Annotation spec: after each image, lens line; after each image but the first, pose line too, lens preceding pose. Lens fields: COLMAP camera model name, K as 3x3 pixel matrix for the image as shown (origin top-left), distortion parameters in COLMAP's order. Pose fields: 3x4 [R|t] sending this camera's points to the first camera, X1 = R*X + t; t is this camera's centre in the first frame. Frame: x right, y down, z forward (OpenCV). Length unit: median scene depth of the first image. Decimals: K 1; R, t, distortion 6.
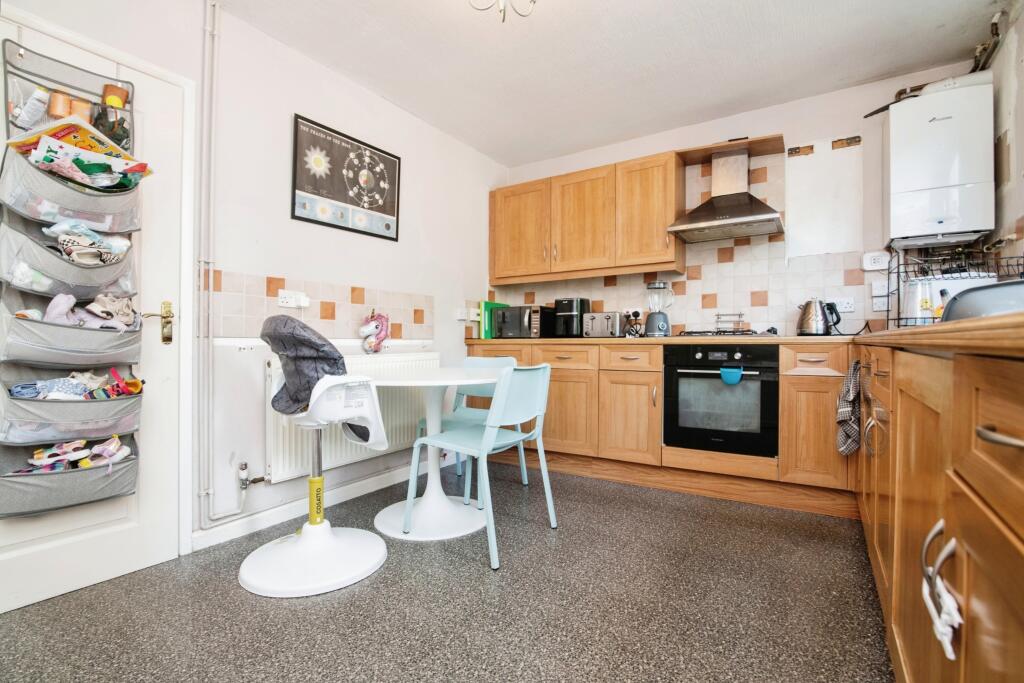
lens RADIAL K [[476.7, 0, 511.6], [0, 476.7, 336.8], [0, 0, 1]] dist [-0.012218, 0.000265]
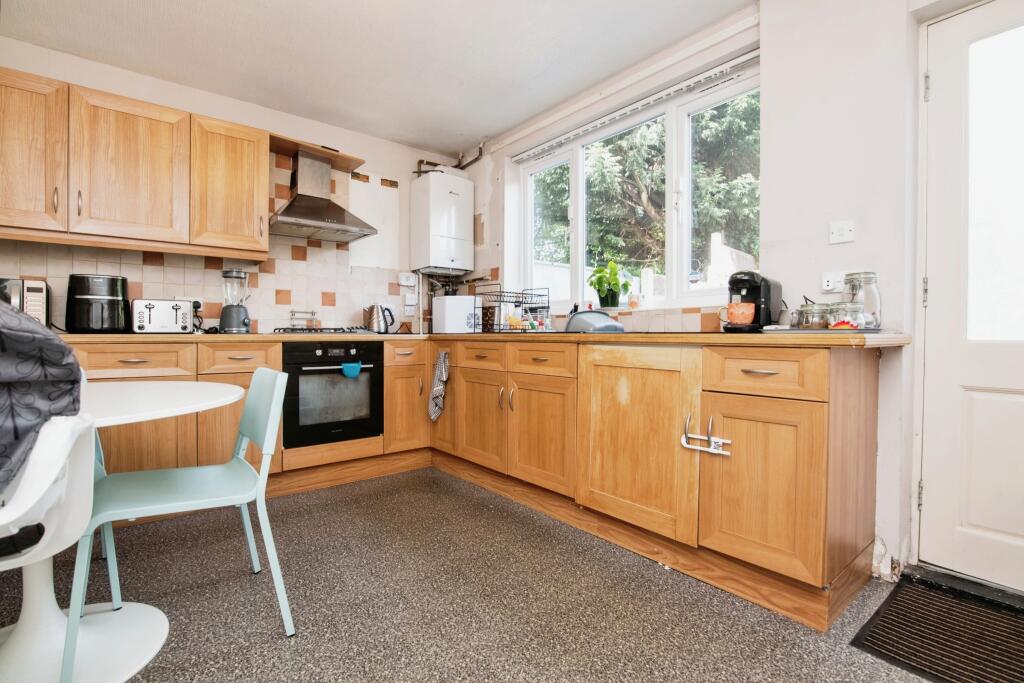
lens RADIAL K [[478.0, 0, 513.1], [0, 478.0, 342.1], [0, 0, 1]] dist [-0.003409, -0.000196]
pose [[0.298621, -0.010310, 0.954316, -0.450256], [-0.011608, 0.999828, 0.014434, -0.002122], [-0.954301, -0.015388, 0.298450, 0.293968]]
